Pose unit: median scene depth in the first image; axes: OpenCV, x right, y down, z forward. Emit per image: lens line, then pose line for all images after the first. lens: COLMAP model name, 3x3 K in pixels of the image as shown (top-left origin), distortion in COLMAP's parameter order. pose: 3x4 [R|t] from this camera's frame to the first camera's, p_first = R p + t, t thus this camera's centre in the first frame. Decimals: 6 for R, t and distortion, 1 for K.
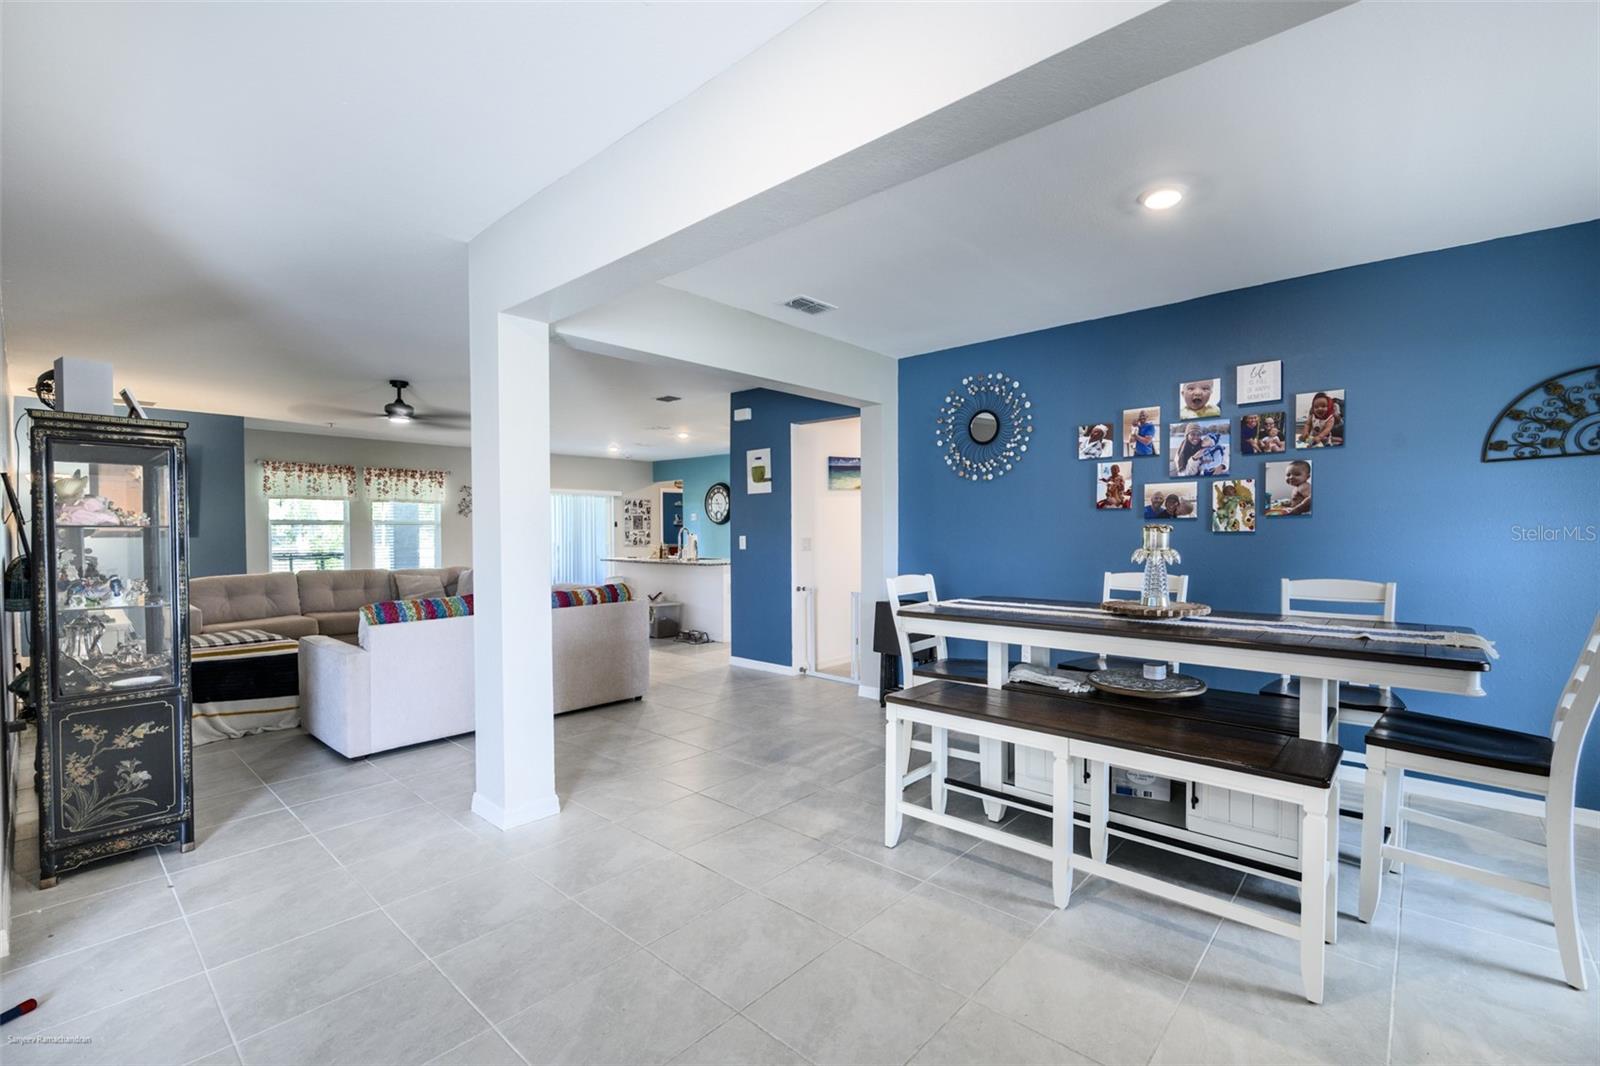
lens RADIAL K [[695.3, 0, 843.9], [0, 695.3, 546.0], [0, 0, 1]] dist [0.003083, 0.000733]
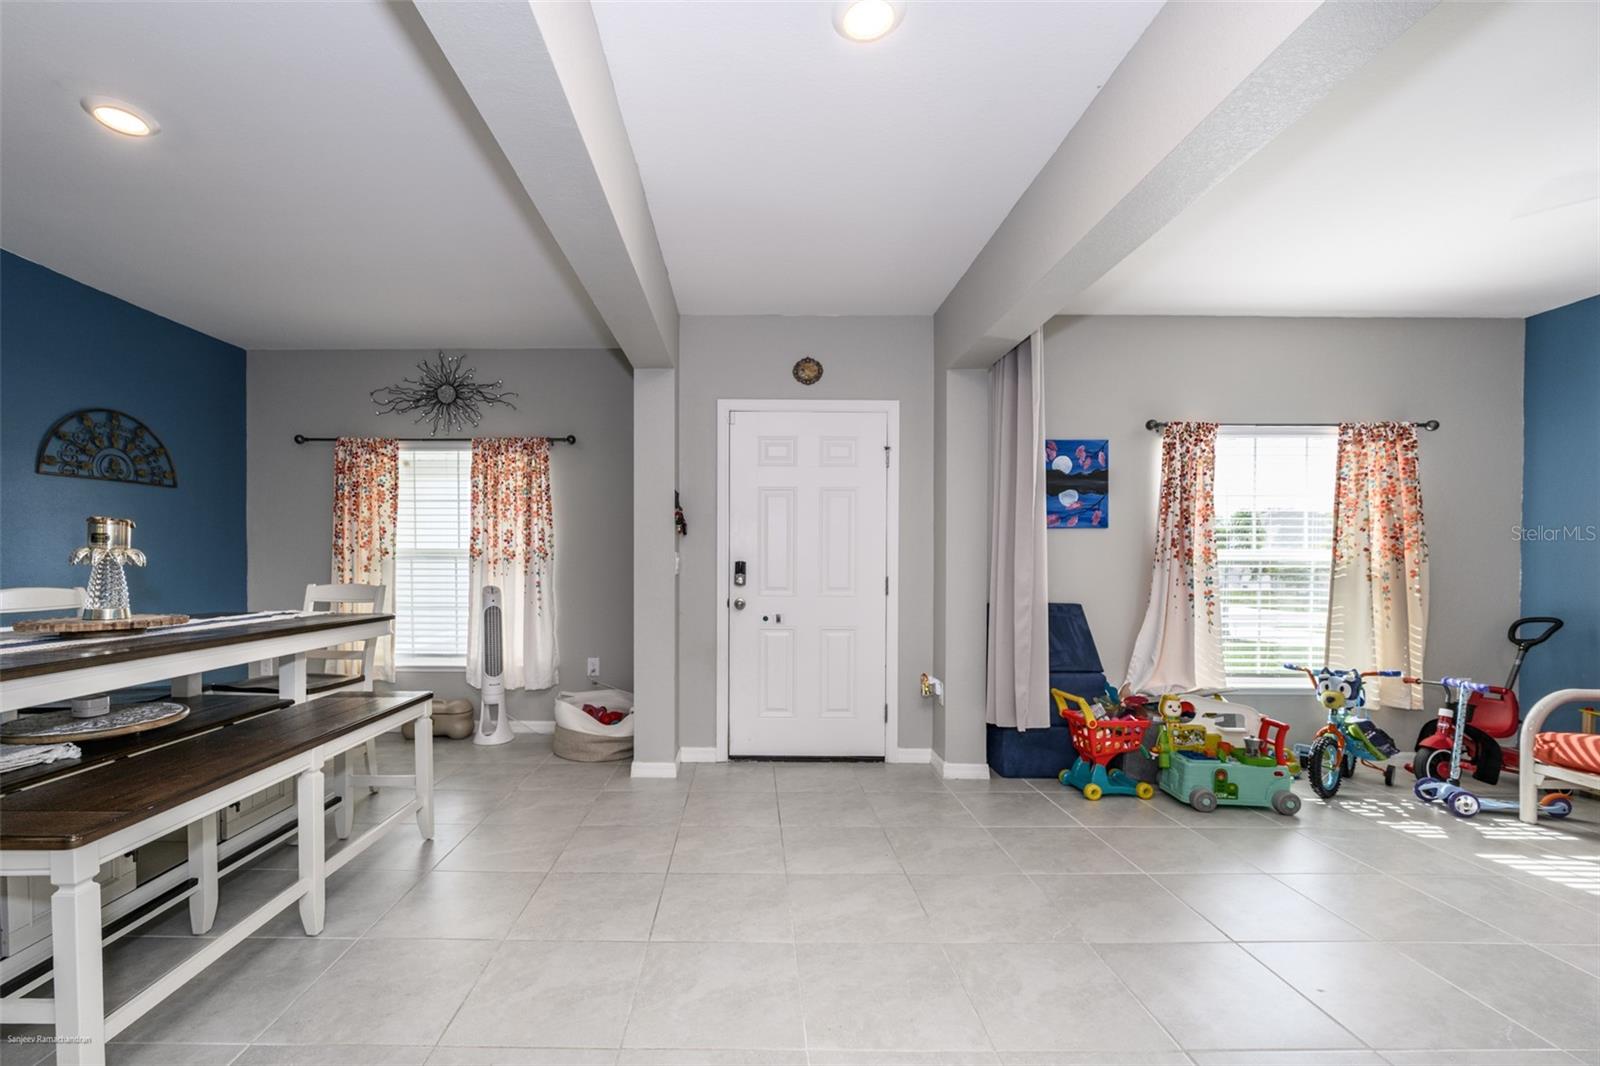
lens RADIAL K [[663.4, 0, 743.4], [0, 663.4, 575.8], [0, 0, 1]] dist [-0.000370, -0.000435]
pose [[-0.638672, -0.012826, 0.769372, -0.426150], [0.020206, 0.999237, 0.033431, 0.017553], [-0.769214, 0.036898, -0.637926, 0.657907]]
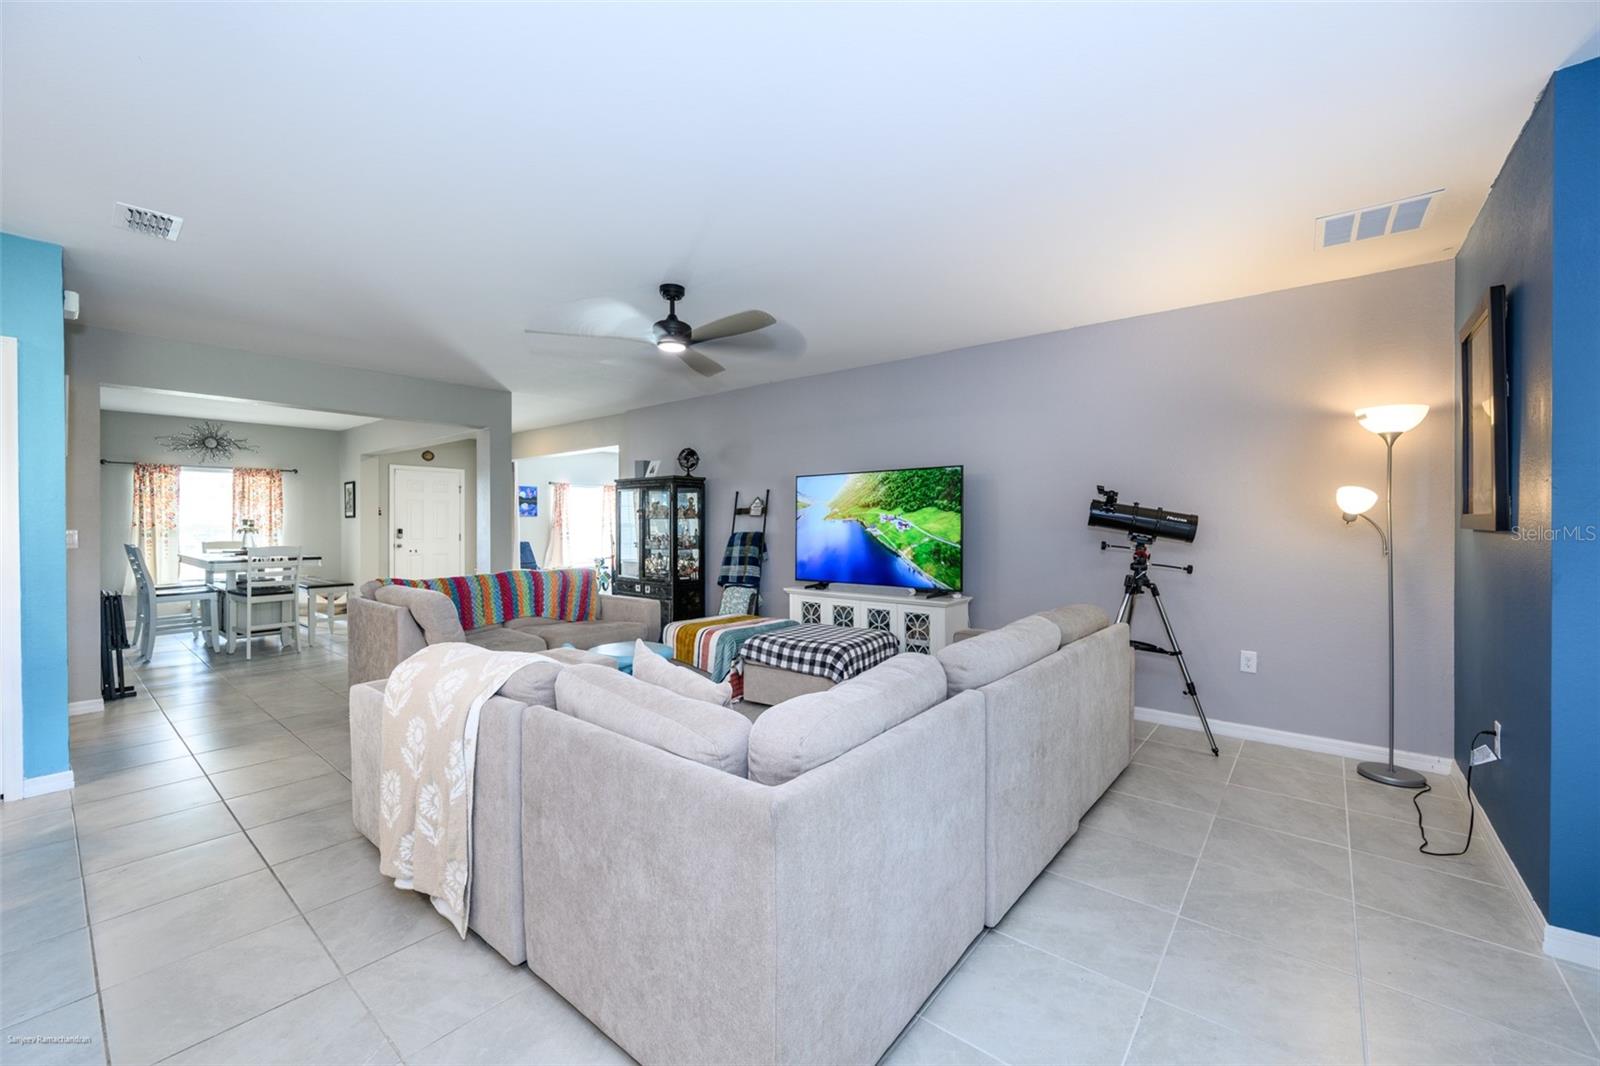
lens RADIAL K [[639.2, 0, 809.8], [0, 639.2, 523.0], [0, 0, 1]] dist [-0.009114, -0.000160]
pose [[-0.999709, 0.003882, -0.023794, -1.138033], [0.003228, 0.999618, 0.027463, -0.052172], [0.023891, 0.027378, -0.999340, 2.431099]]
